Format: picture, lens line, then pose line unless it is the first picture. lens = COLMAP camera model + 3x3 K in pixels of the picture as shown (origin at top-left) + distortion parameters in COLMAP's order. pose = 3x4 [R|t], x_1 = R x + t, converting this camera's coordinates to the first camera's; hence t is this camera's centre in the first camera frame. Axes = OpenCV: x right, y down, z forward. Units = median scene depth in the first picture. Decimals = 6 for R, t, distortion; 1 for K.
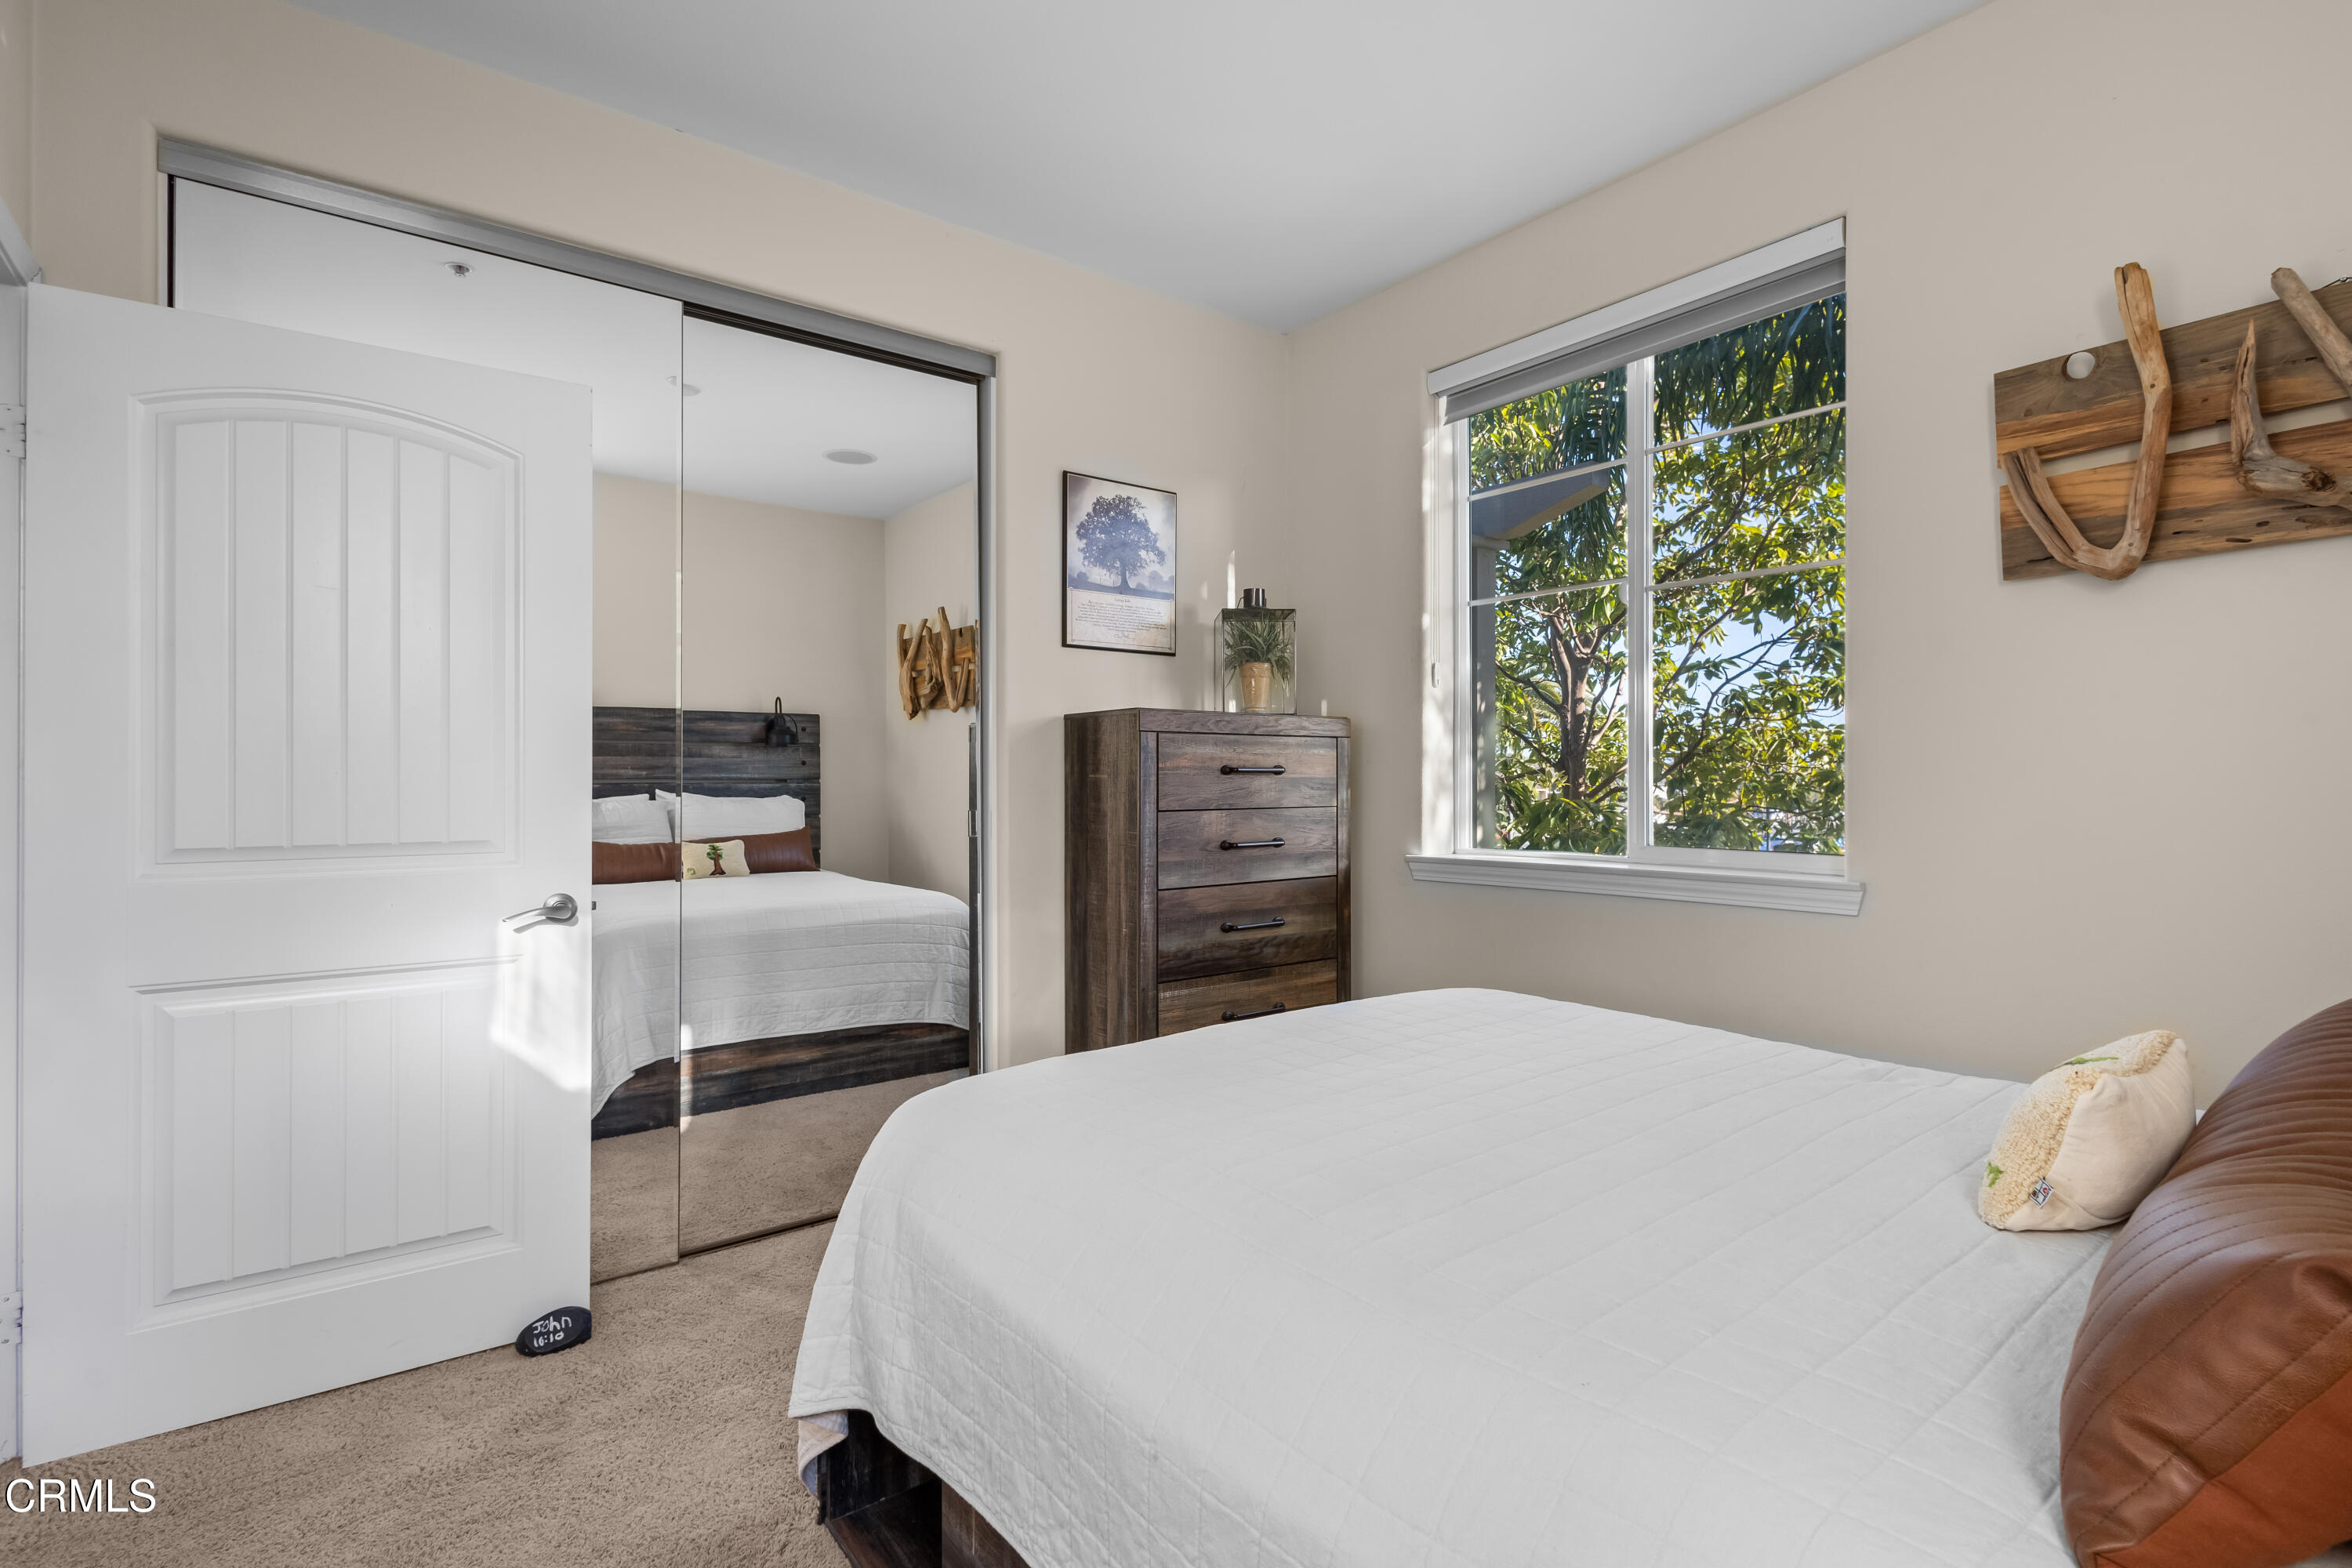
lens RADIAL K [[1110.9, 0, 1184.2], [0, 1110.9, 784.7], [0, 0, 1]] dist [0.000110, 0.000064]
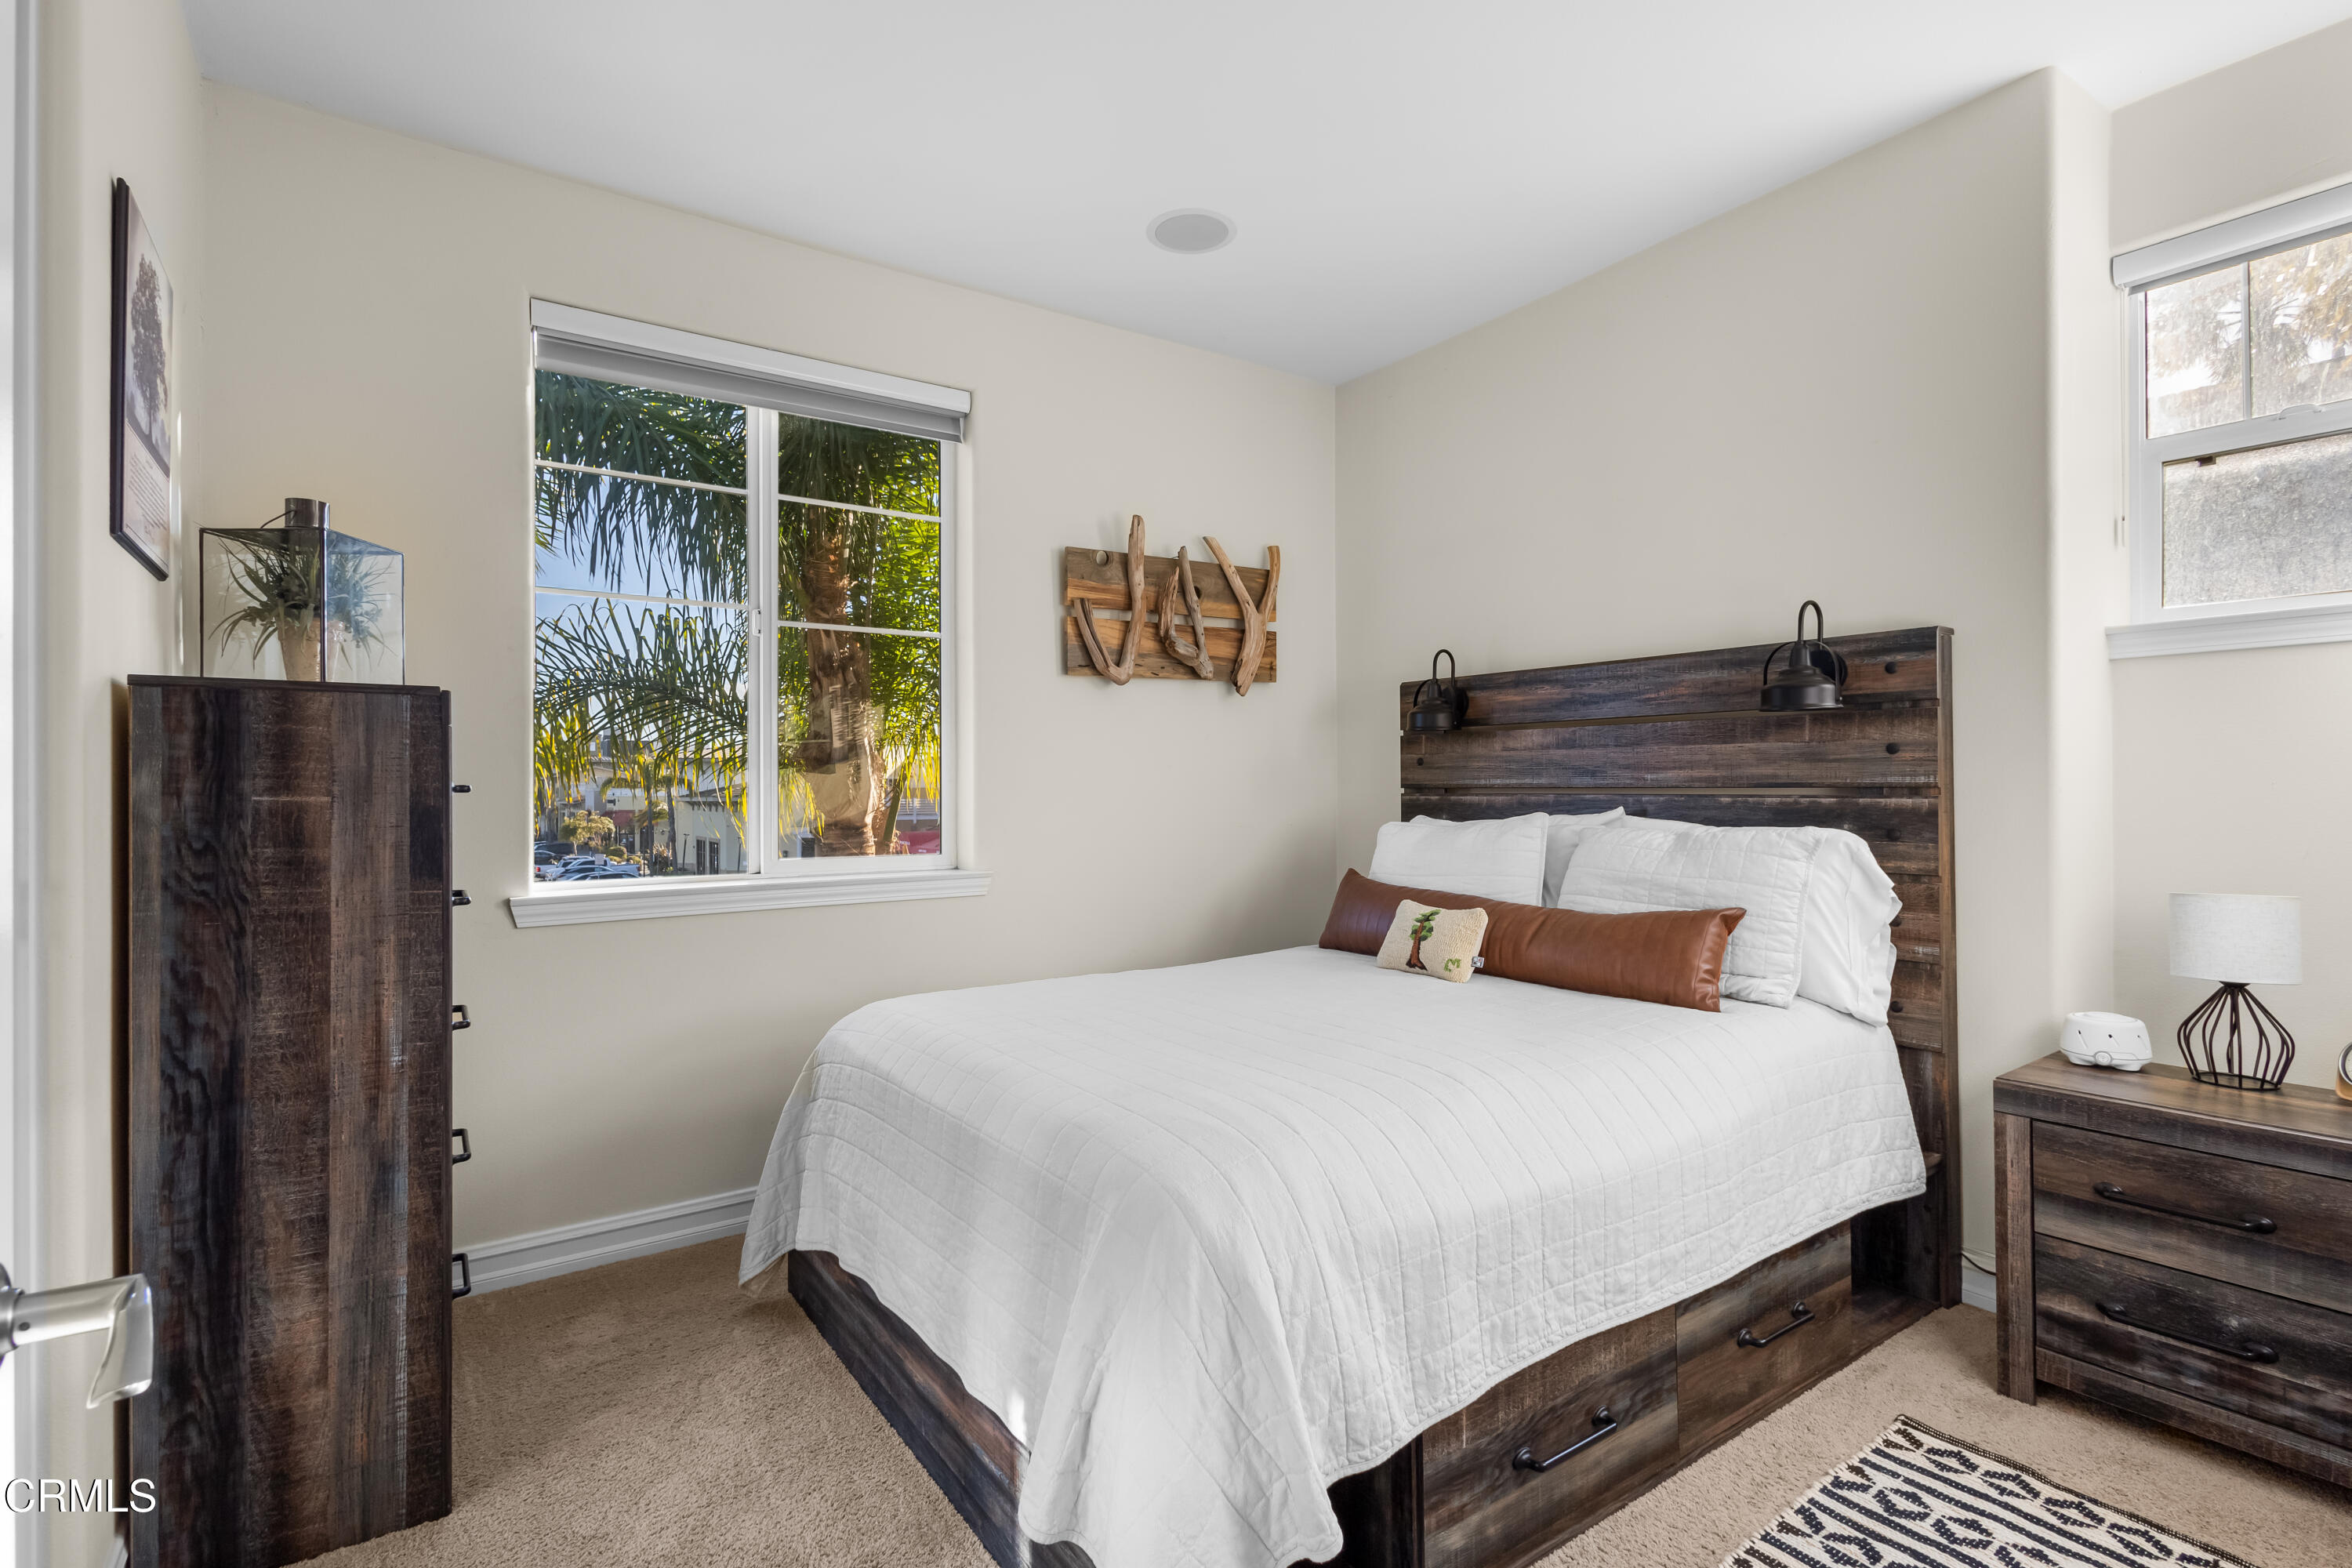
lens RADIAL K [[1103.4, 0, 1169.9], [0, 1103.4, 784.4], [0, 0, 1]] dist [0.004786, 0.000793]
pose [[0.056334, 0.012626, 0.998332, -0.616917], [0.018711, 0.999731, -0.013699, 0.001007], [-0.998237, 0.019452, 0.056083, 0.549678]]
